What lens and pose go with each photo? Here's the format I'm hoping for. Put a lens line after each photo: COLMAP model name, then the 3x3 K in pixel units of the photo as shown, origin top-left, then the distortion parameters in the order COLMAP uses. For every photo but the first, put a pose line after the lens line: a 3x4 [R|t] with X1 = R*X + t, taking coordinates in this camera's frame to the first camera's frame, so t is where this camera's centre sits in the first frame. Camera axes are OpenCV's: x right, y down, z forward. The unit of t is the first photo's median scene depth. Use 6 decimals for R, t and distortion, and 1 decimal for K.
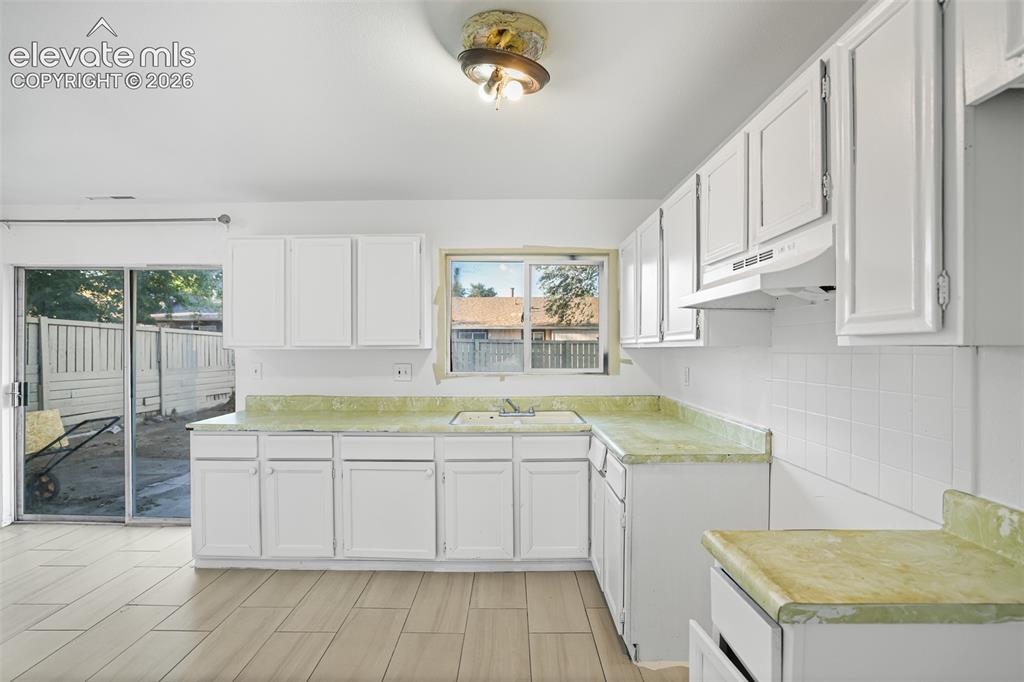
lens RADIAL K [[442.3, 0, 505.0], [0, 442.3, 348.8], [0, 0, 1]] dist [-0.050680, 0.019980]
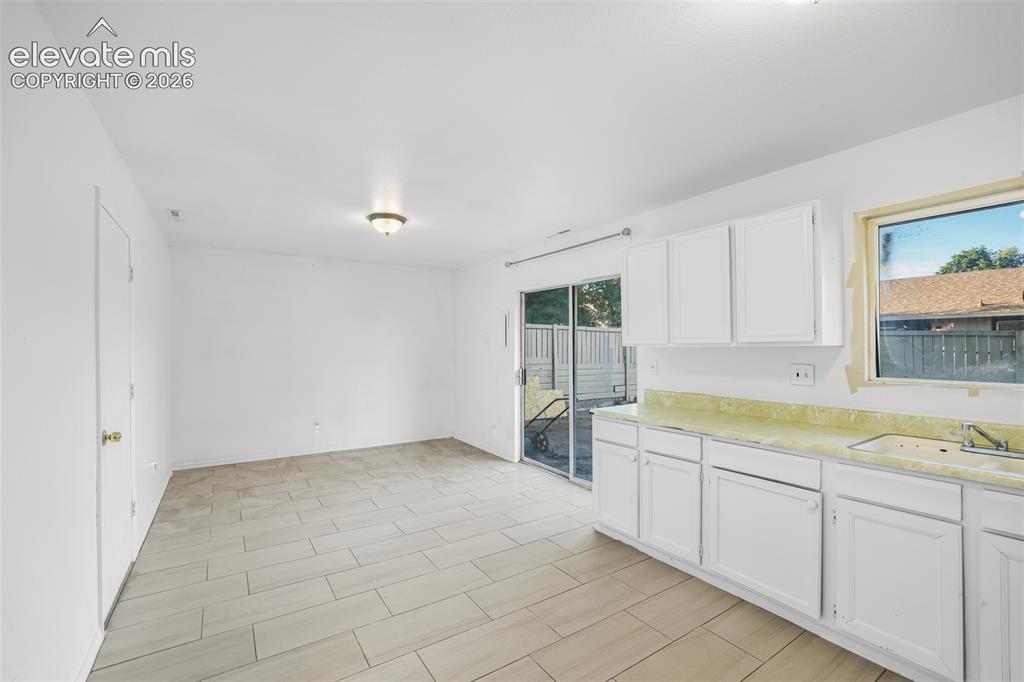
lens RADIAL K [[443.1, 0, 509.4], [0, 443.1, 344.2], [0, 0, 1]] dist [-0.050028, 0.019883]
pose [[0.555055, -0.005199, -0.831797, 0.138335], [0.001289, 0.999985, -0.005390, 0.000184], [0.831813, 0.001919, 0.555053, 0.105300]]
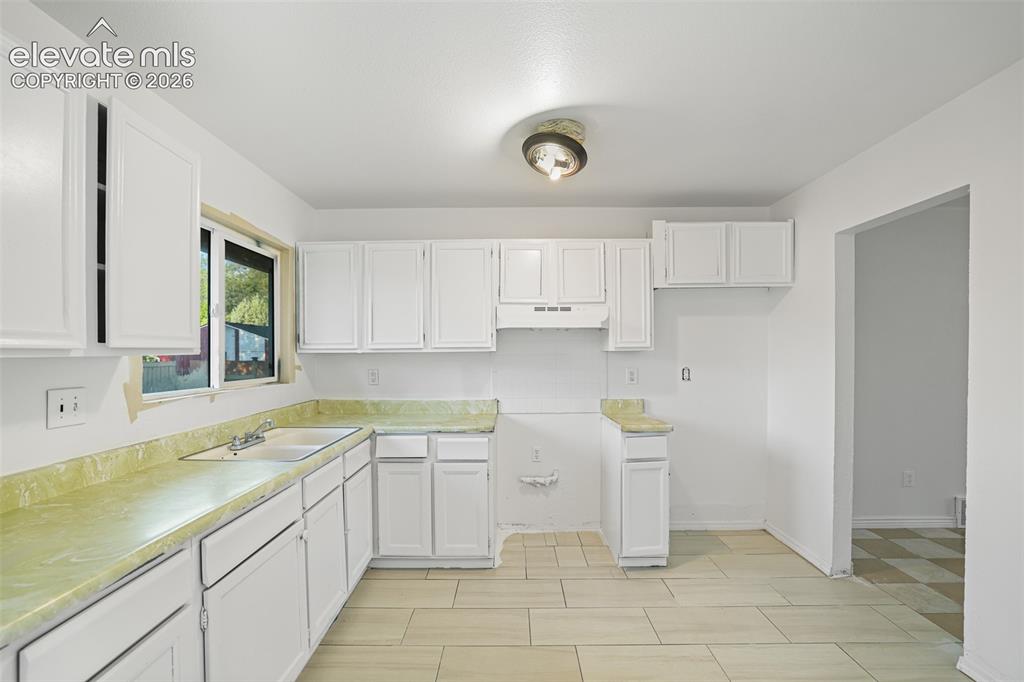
lens RADIAL K [[451.3, 0, 509.9], [0, 451.3, 358.7], [0, 0, 1]] dist [-0.050088, 0.022115]
pose [[-0.003002, -0.012880, 0.999913, -0.699707], [0.006778, 0.999894, 0.012900, -0.000118], [-0.999973, 0.006817, -0.002914, 0.549805]]
